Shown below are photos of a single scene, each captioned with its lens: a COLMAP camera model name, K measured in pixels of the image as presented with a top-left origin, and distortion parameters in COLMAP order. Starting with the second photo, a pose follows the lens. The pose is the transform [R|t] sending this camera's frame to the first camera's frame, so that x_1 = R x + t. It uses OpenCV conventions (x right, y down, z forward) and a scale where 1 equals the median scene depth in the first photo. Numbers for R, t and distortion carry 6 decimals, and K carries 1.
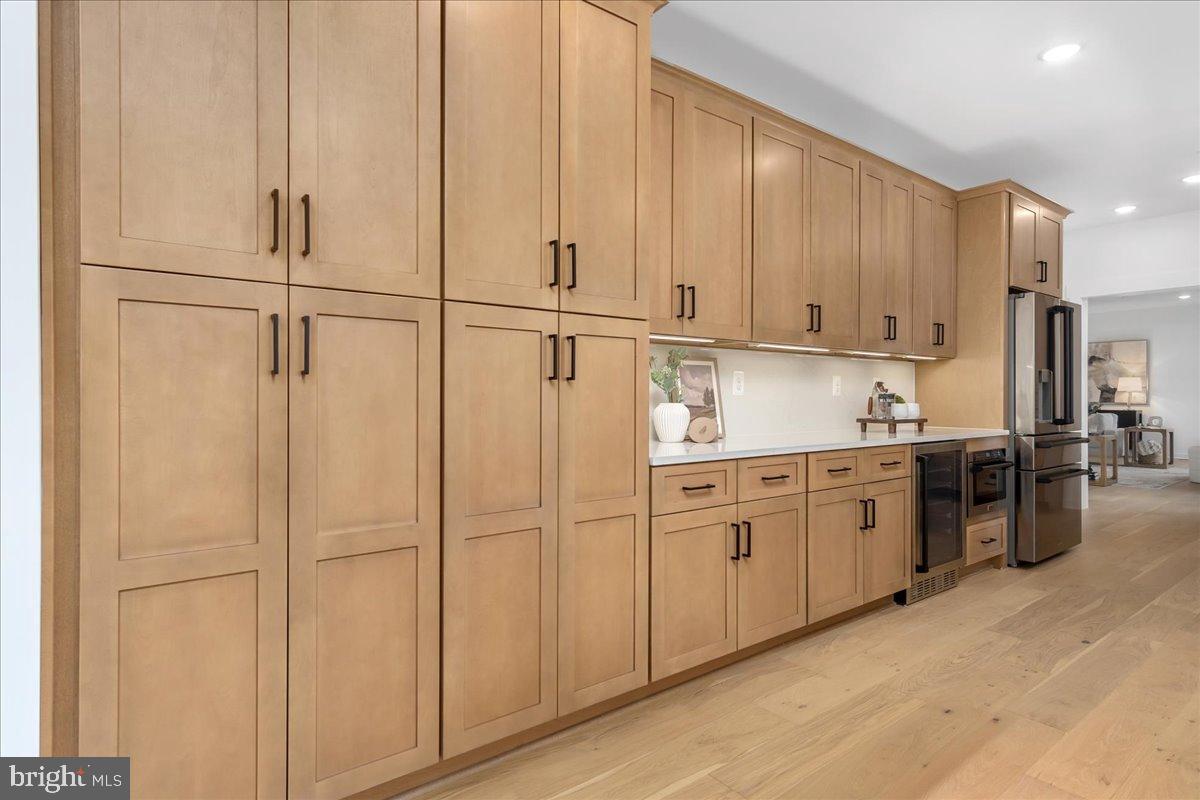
lens RADIAL K [[640.1, 0, 602.0], [0, 640.1, 395.1], [0, 0, 1]] dist [0.001355, -0.000144]
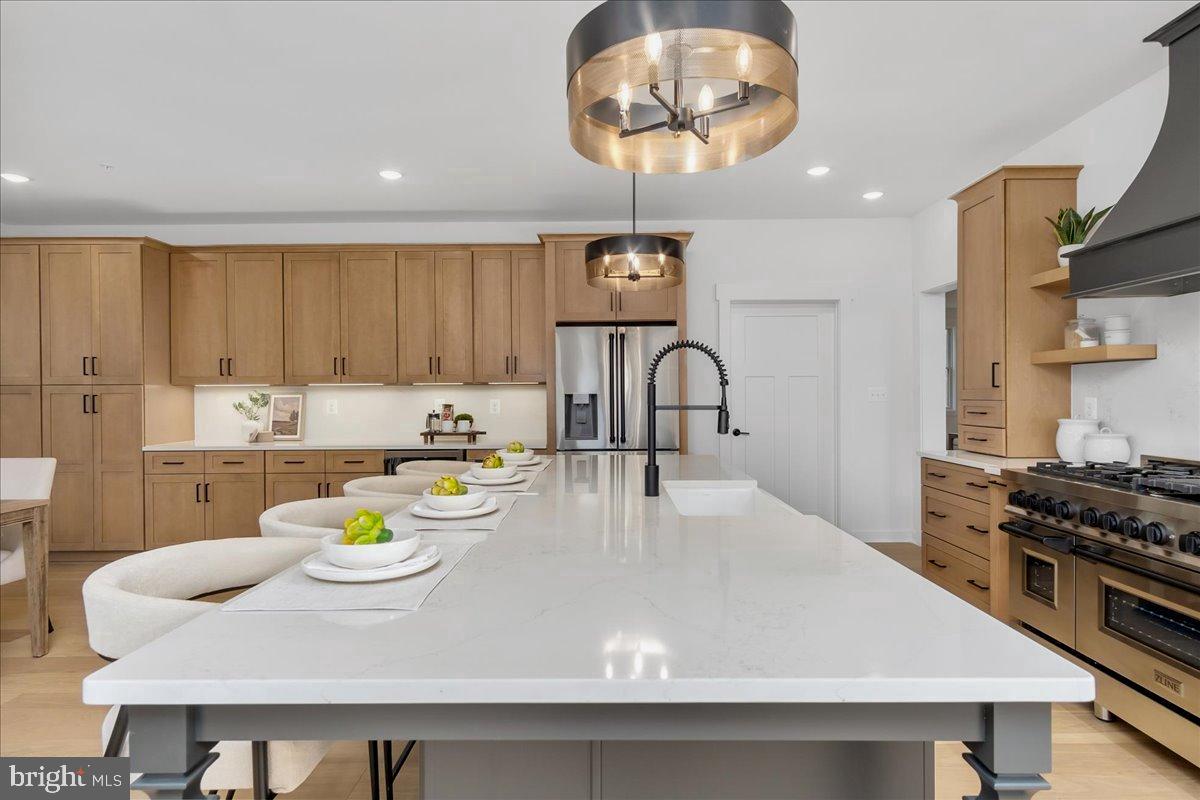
lens RADIAL K [[640.1, 0, 602.0], [0, 640.1, 395.1], [0, 0, 1]] dist [0.001355, -0.000144]
pose [[0.793442, -0.006067, -0.608616, 2.345379], [0.010092, 0.999944, 0.003189, -0.063144], [0.608562, -0.008673, 0.793459, 0.193649]]
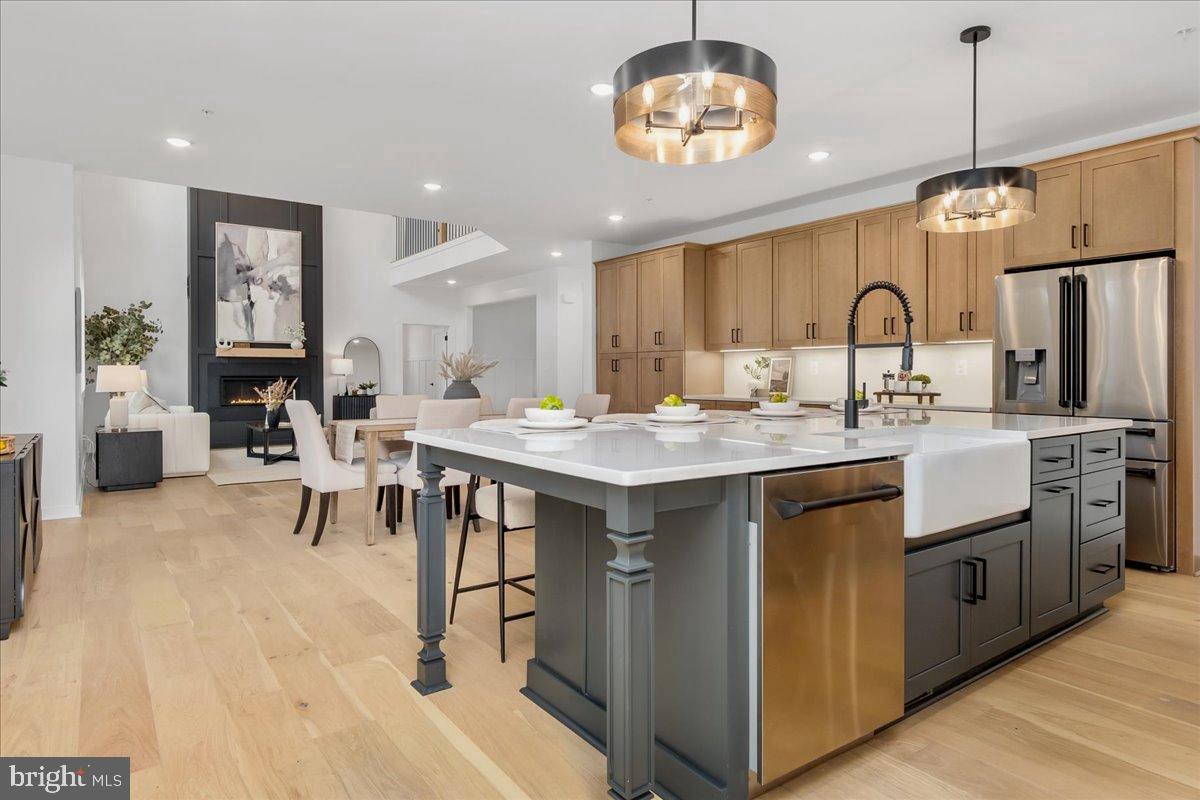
lens RADIAL K [[684.3, 0, 599.5], [0, 684.3, 378.7], [0, 0, 1]] dist [0.001694, 0.000242]
pose [[-0.018192, 0.003966, -0.999827, 2.901245], [0.001596, 0.999991, 0.003938, 0.002120], [0.999833, -0.001524, -0.018198, 0.586631]]
